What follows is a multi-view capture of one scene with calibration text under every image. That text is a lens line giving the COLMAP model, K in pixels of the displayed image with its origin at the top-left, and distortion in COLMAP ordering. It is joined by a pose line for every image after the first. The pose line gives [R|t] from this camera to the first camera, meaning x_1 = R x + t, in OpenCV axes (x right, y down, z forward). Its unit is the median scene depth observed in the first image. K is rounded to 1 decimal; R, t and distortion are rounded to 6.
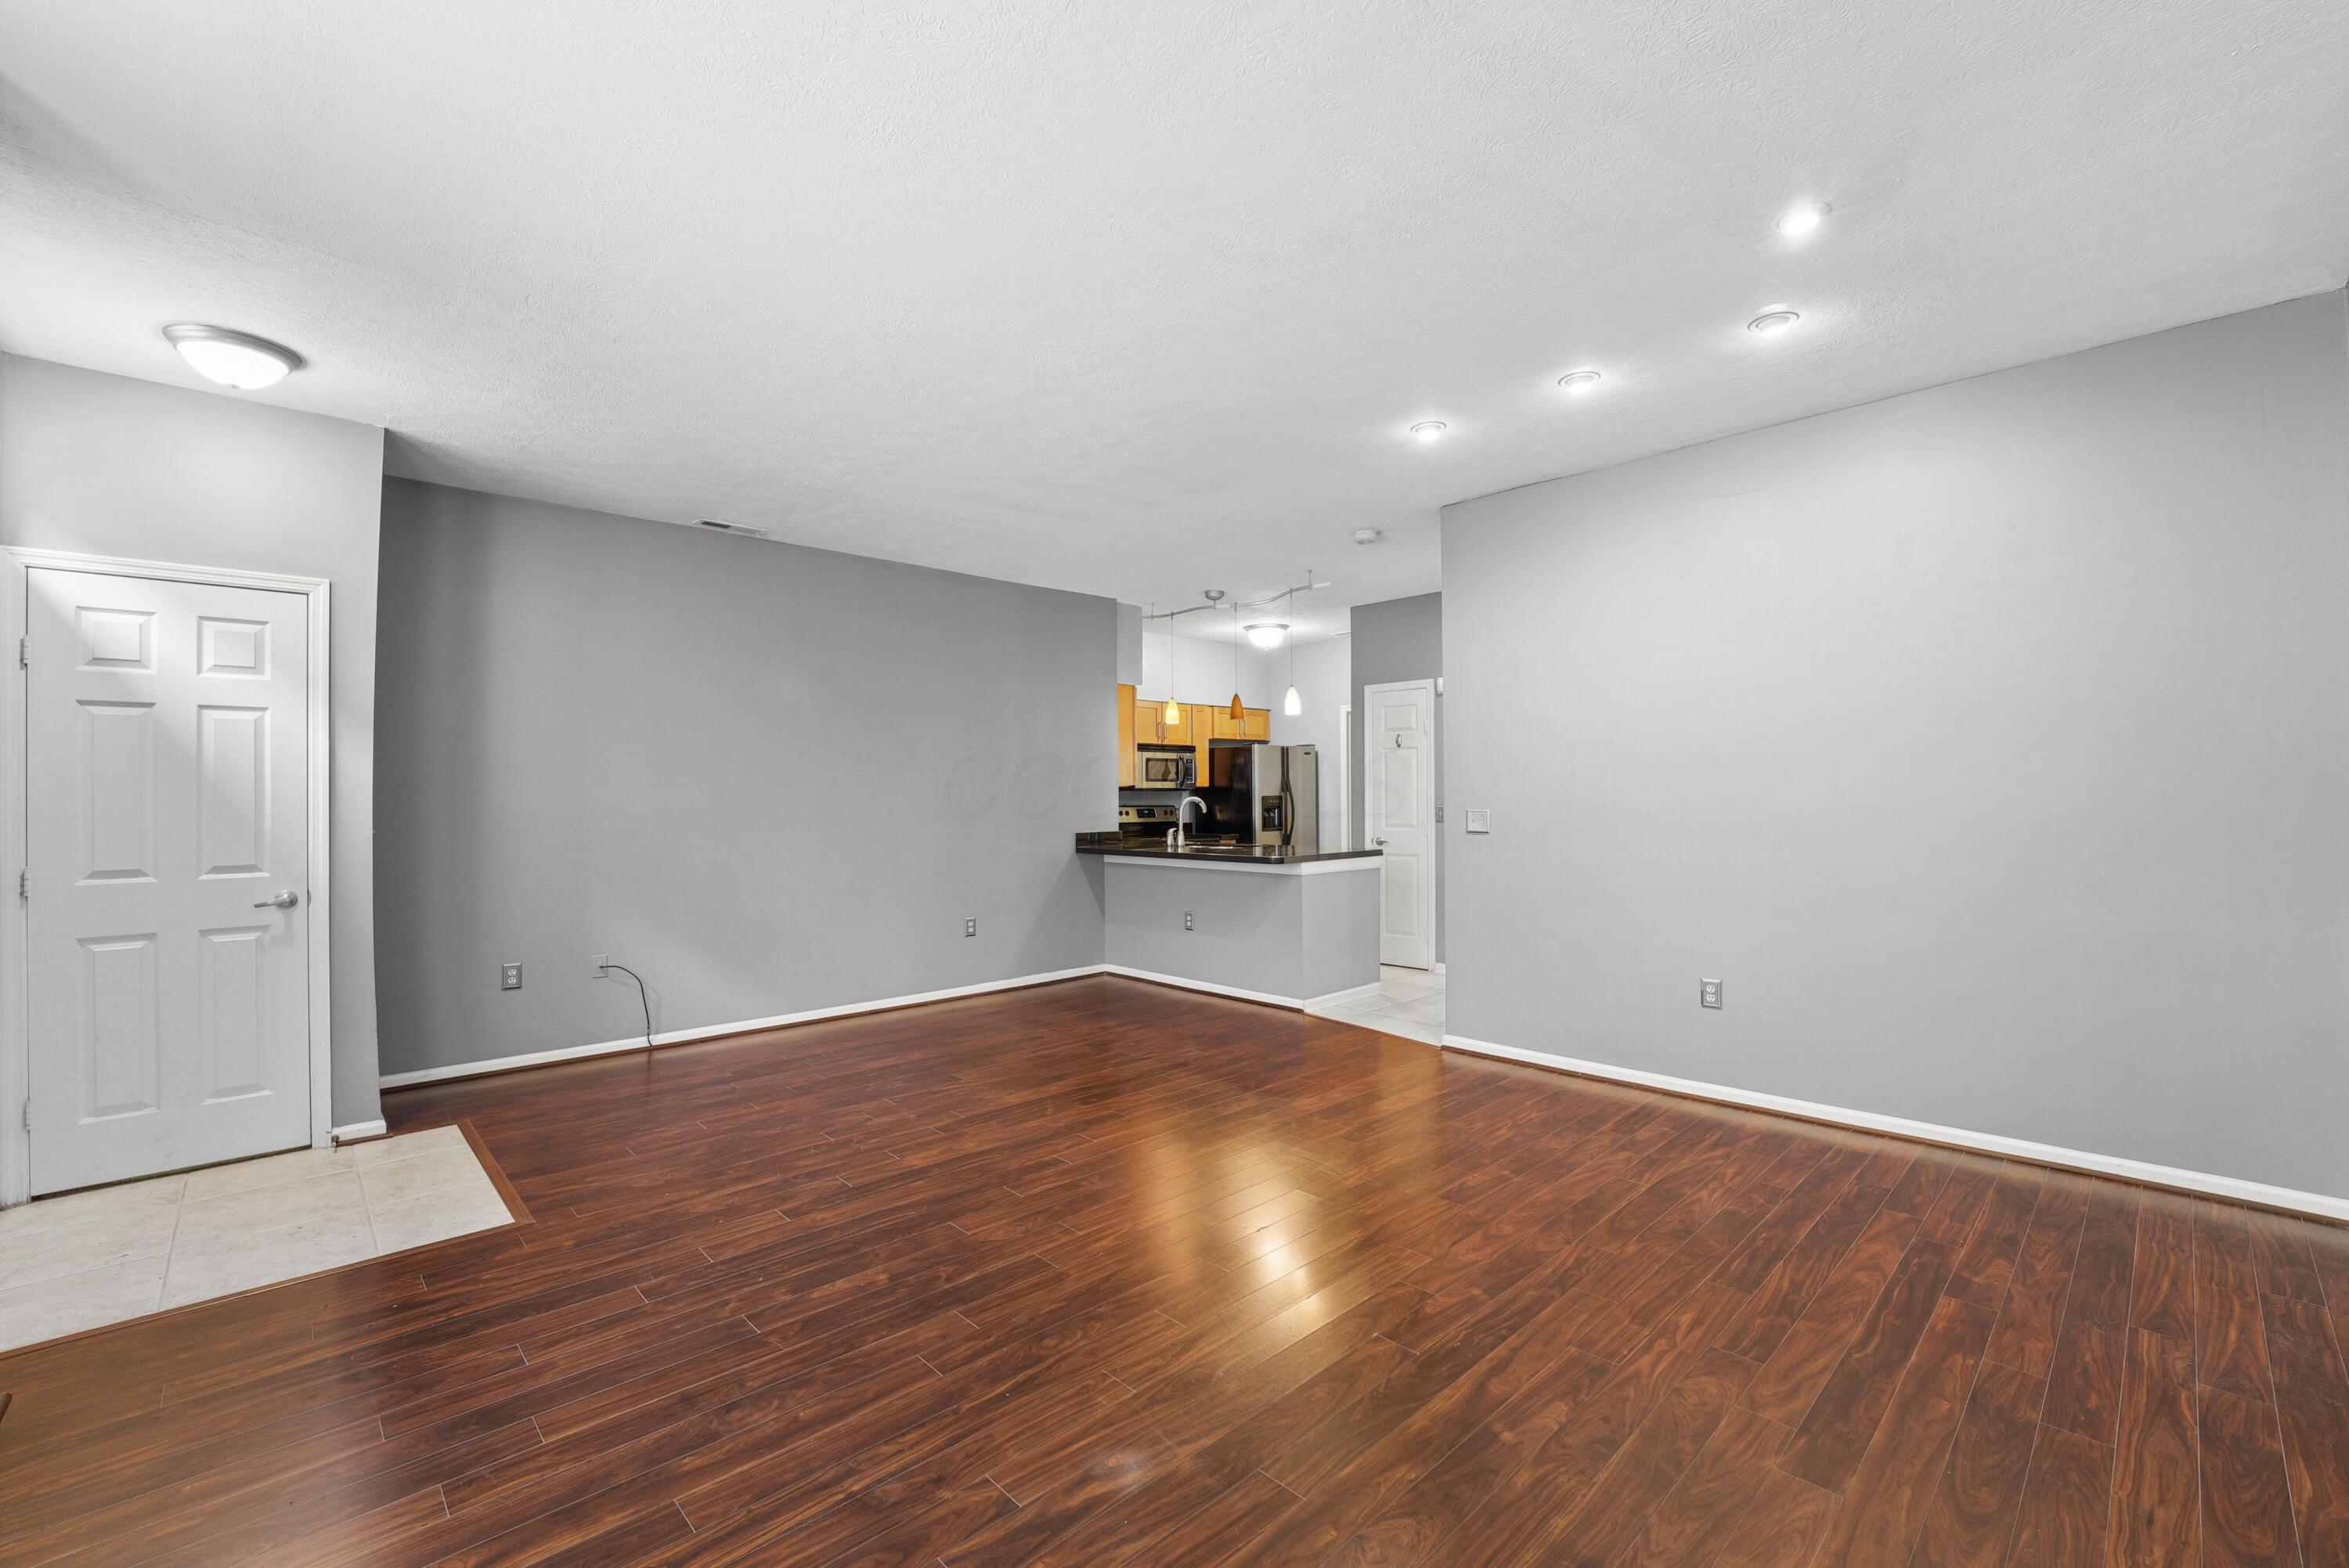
lens RADIAL K [[973.8, 0, 1148.0], [0, 973.8, 791.2], [0, 0, 1]] dist [-0.028316, 0.003154]
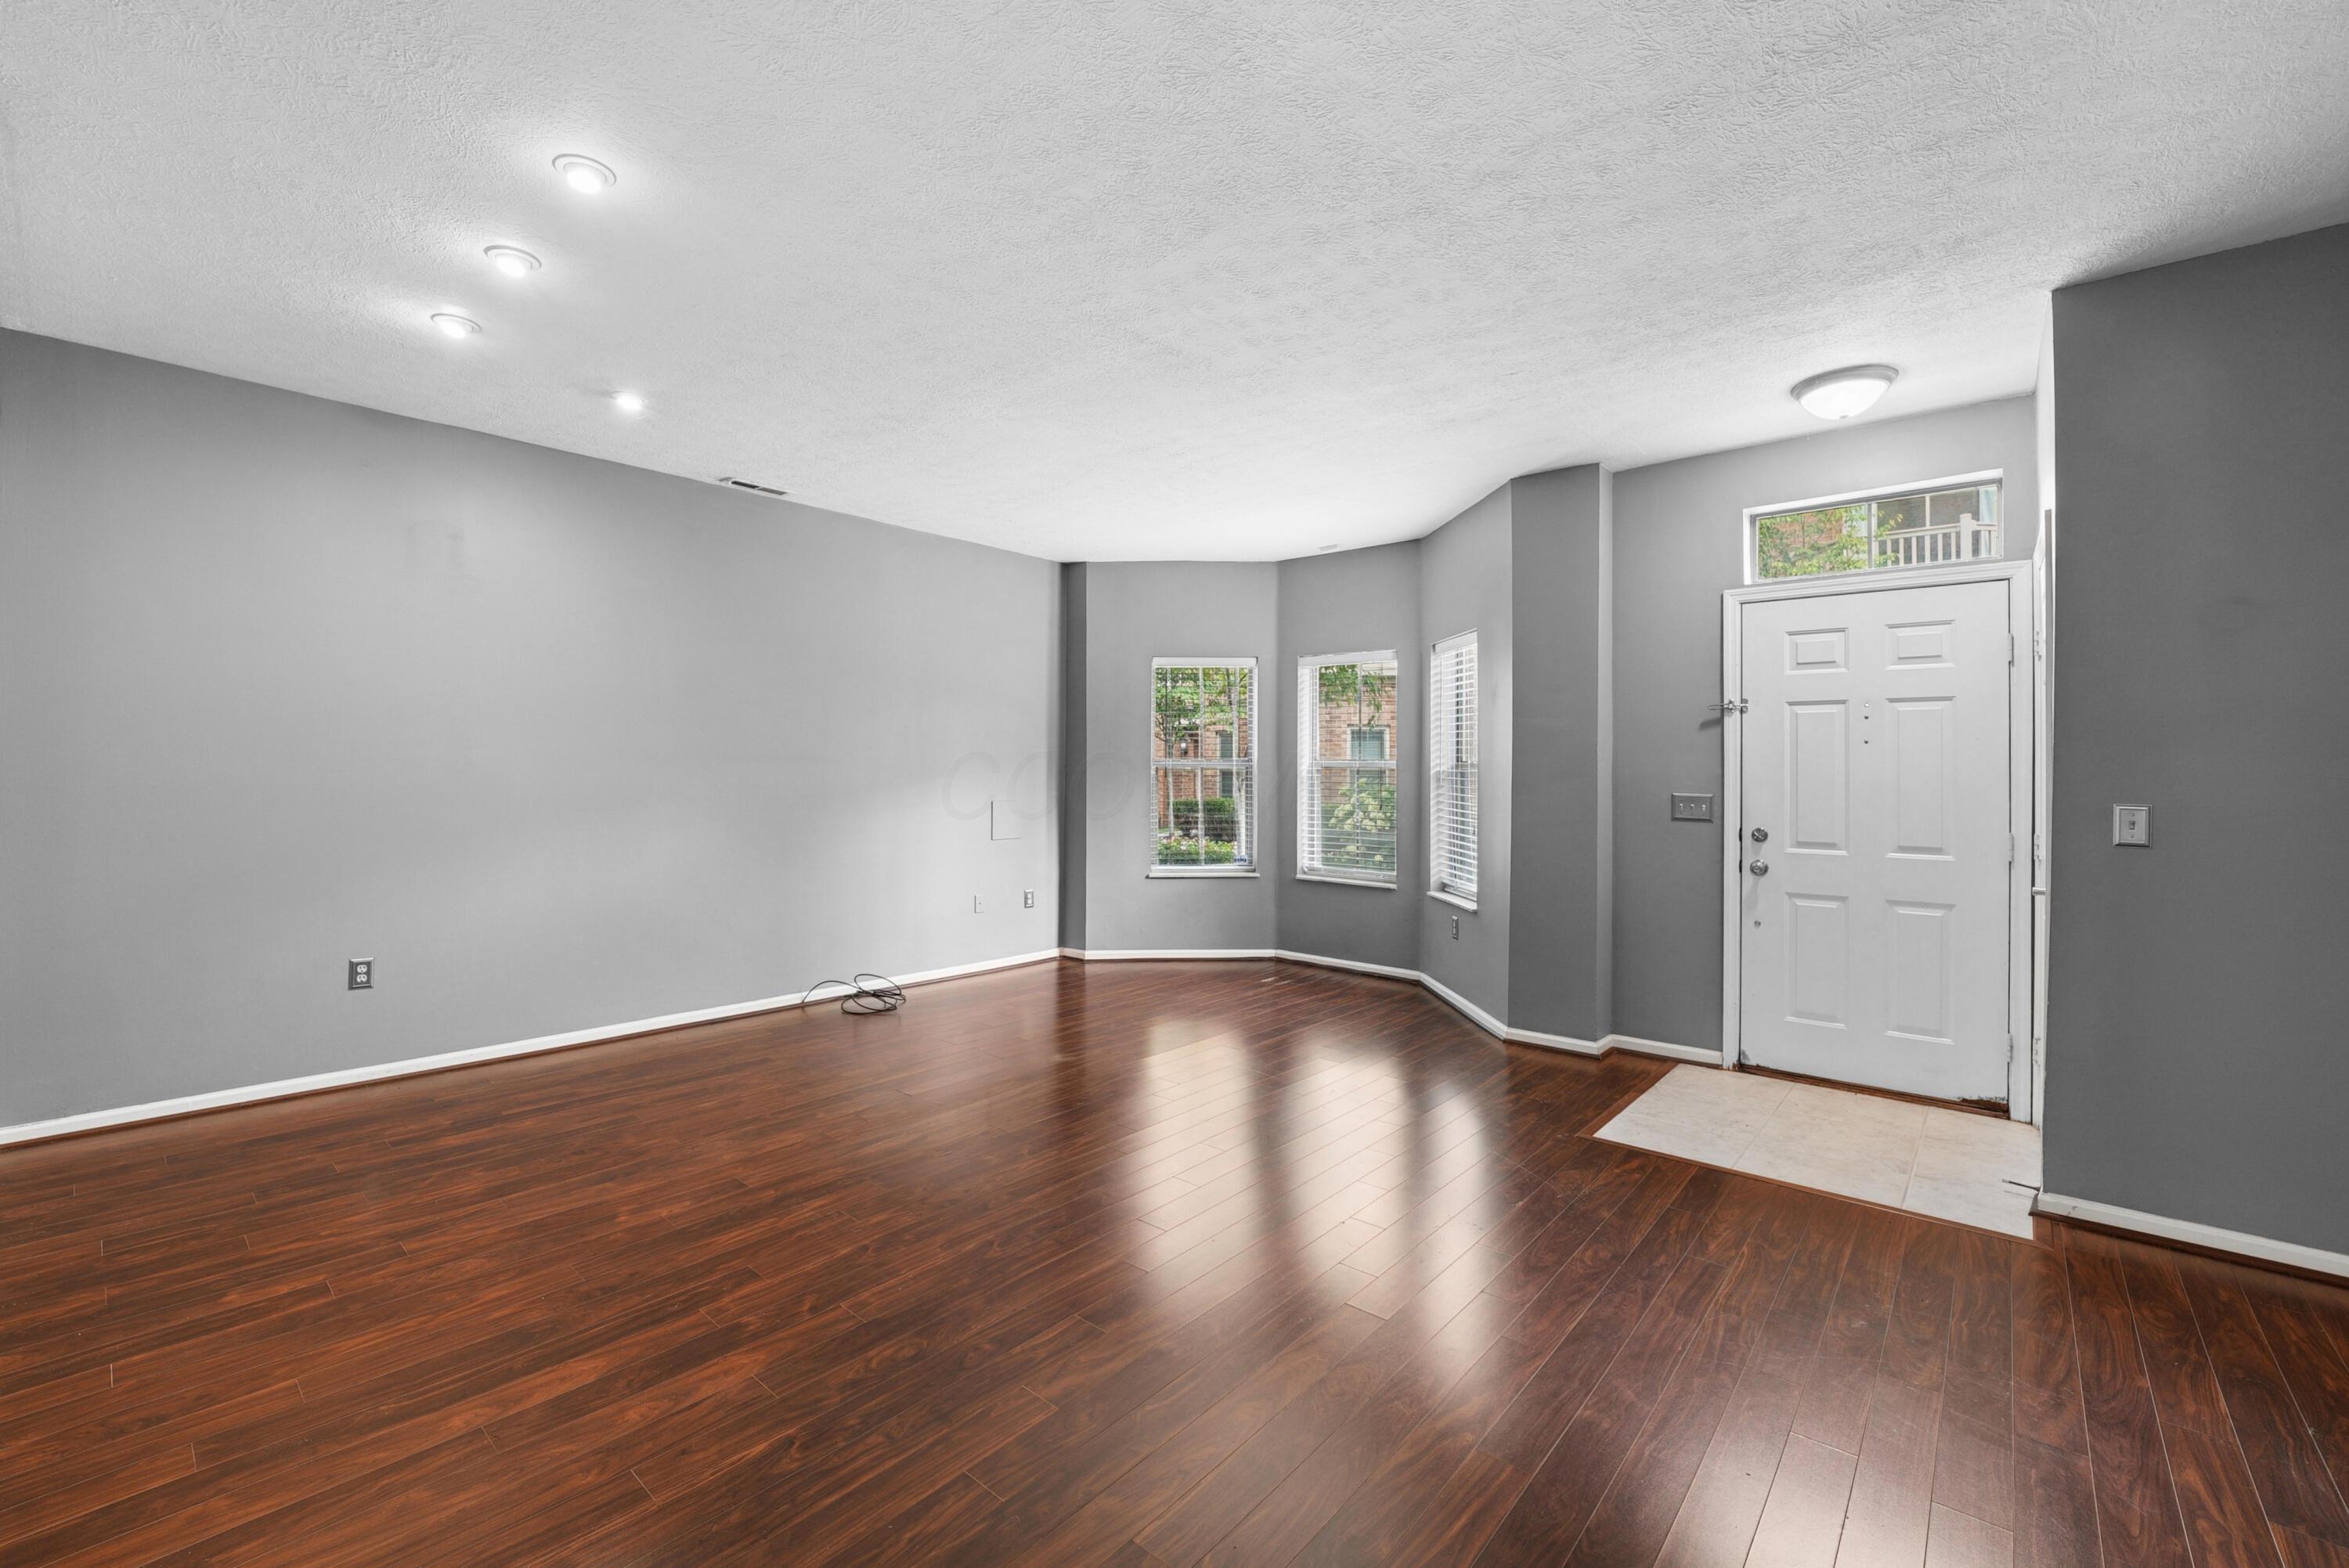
lens RADIAL K [[973.8, 0, 1147.6], [0, 973.8, 759.5], [0, 0, 1]] dist [-0.028316, 0.003154]
pose [[-0.995838, -0.000217, -0.091142, -0.008199], [0.000806, 0.999937, -0.011178, 0.001311], [0.091138, -0.011205, -0.995775, 1.345638]]
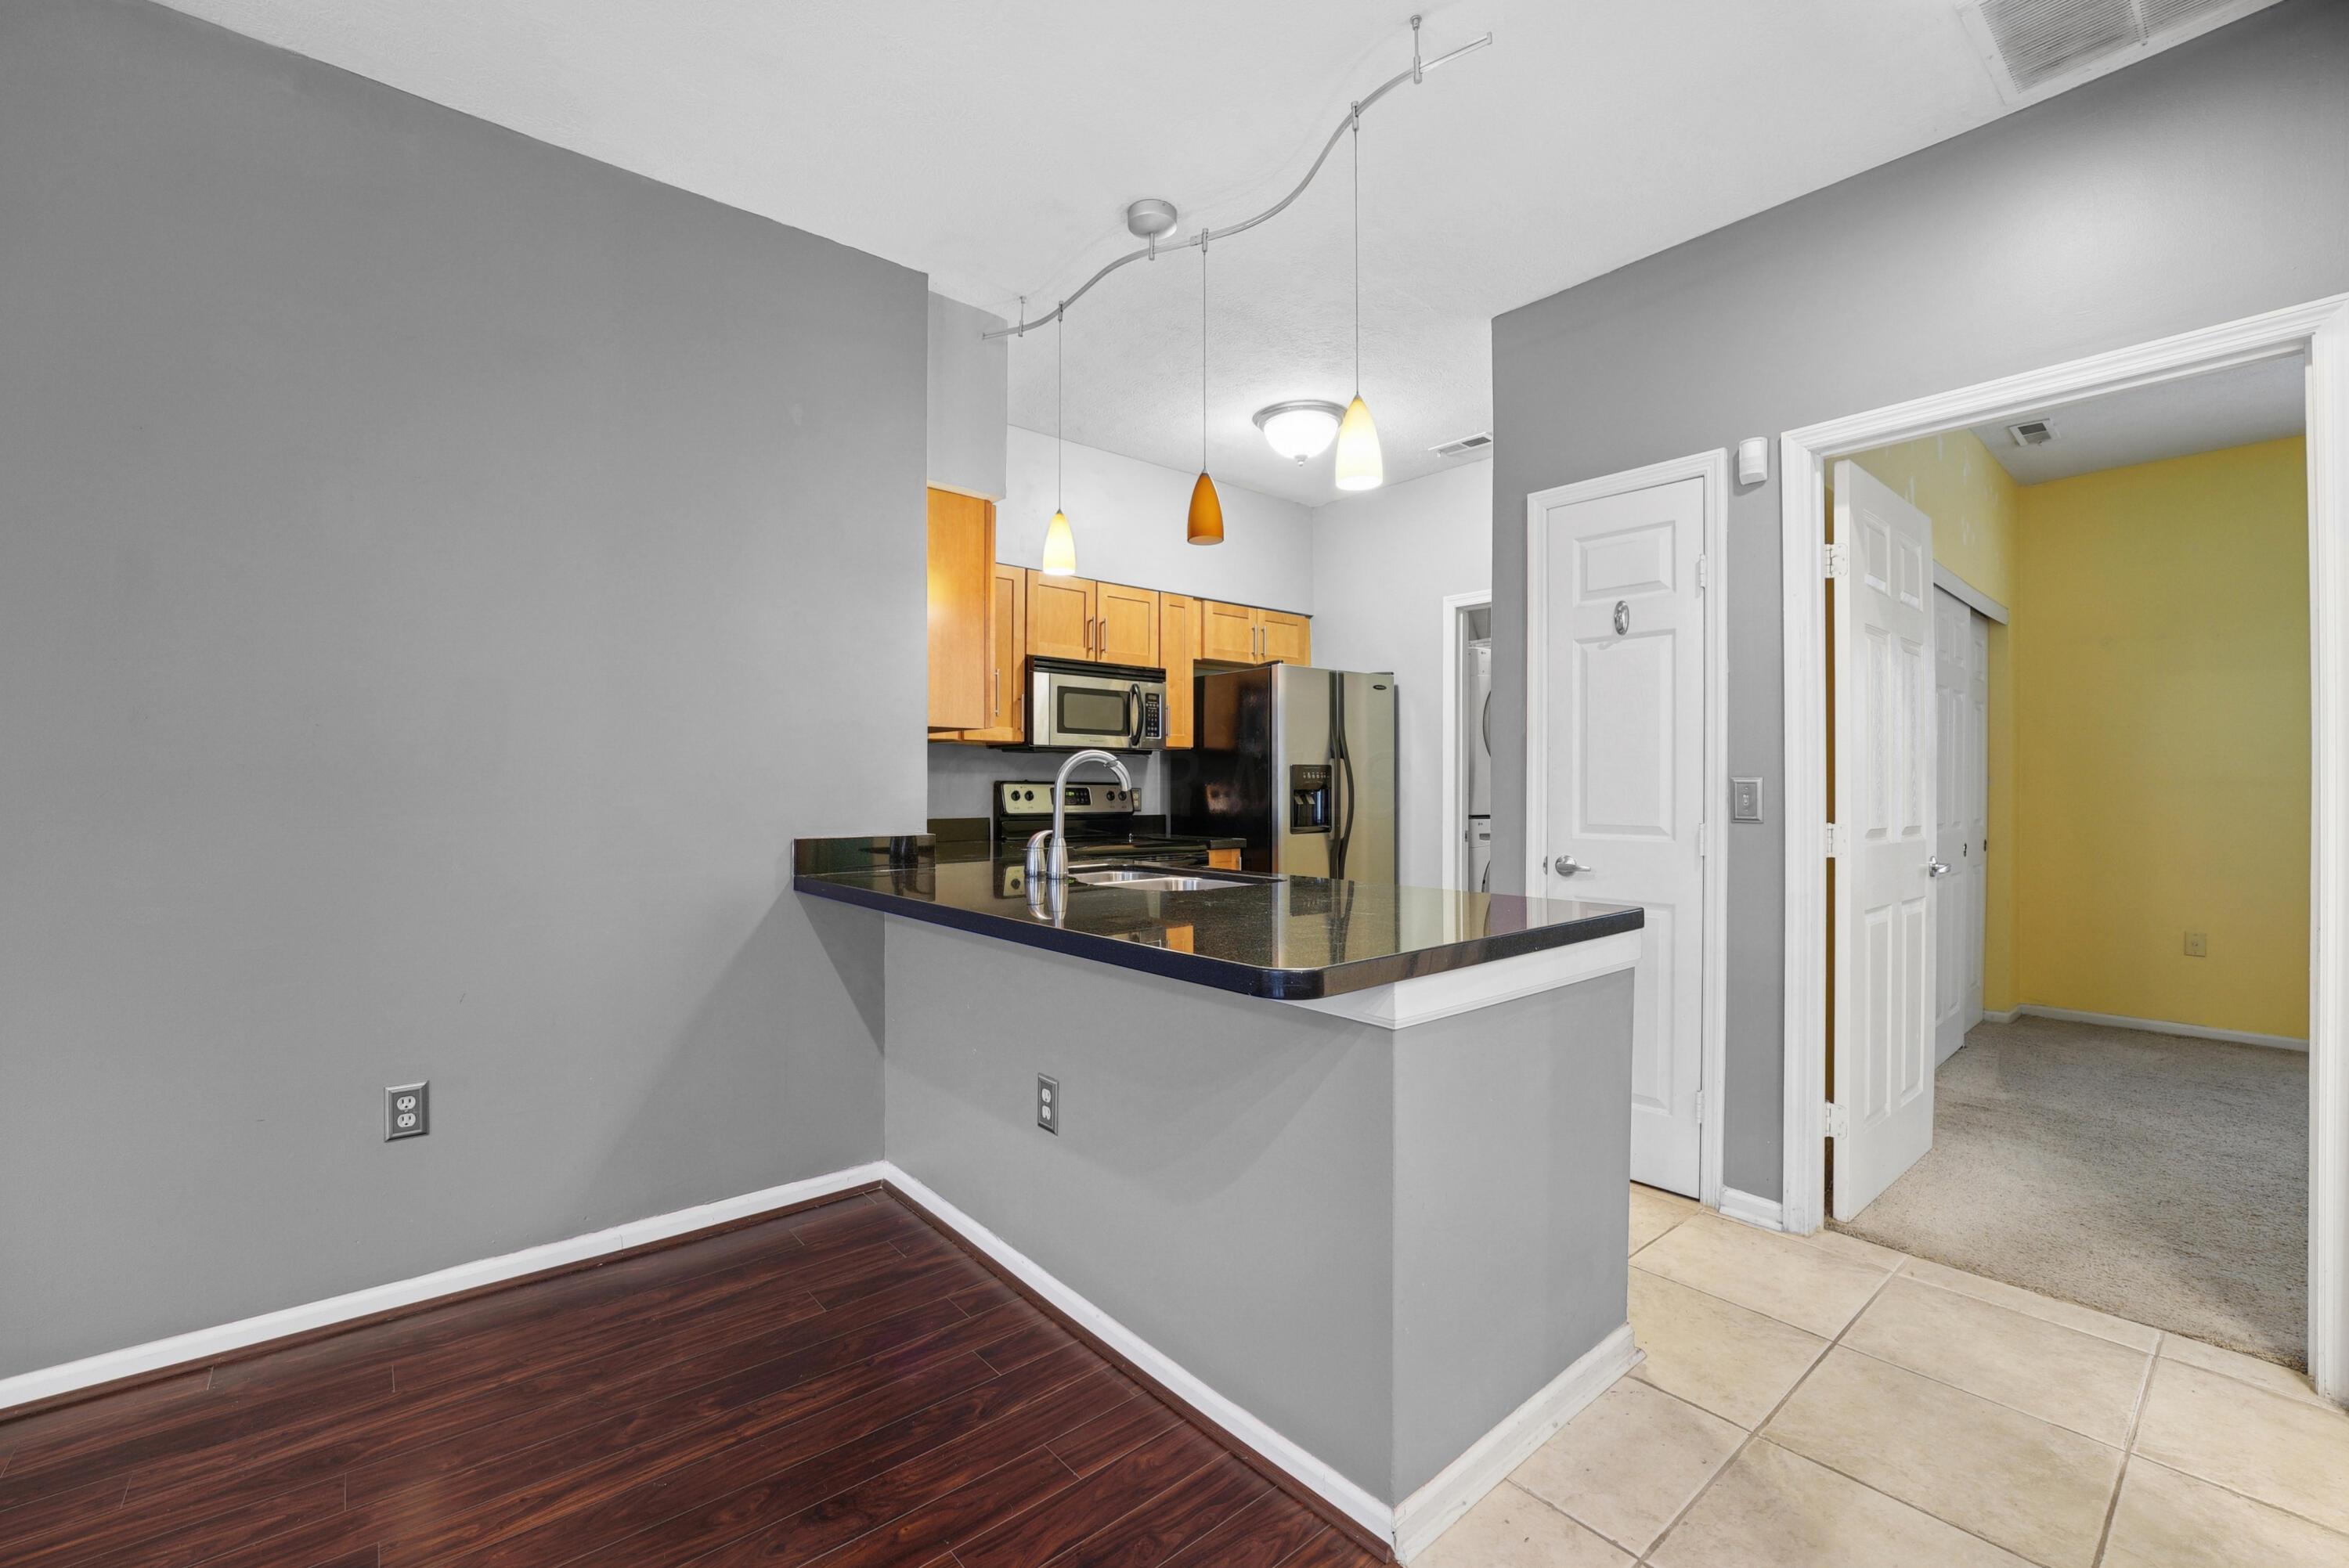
lens RADIAL K [[973.8, 0, 1142.7], [0, 973.8, 787.8], [0, 0, 1]] dist [-0.028316, 0.003154]
pose [[0.998204, 0.008728, -0.059261, 0.133421], [-0.008374, 0.999946, 0.006204, 0.027730], [0.059312, -0.005696, 0.998223, 0.928360]]
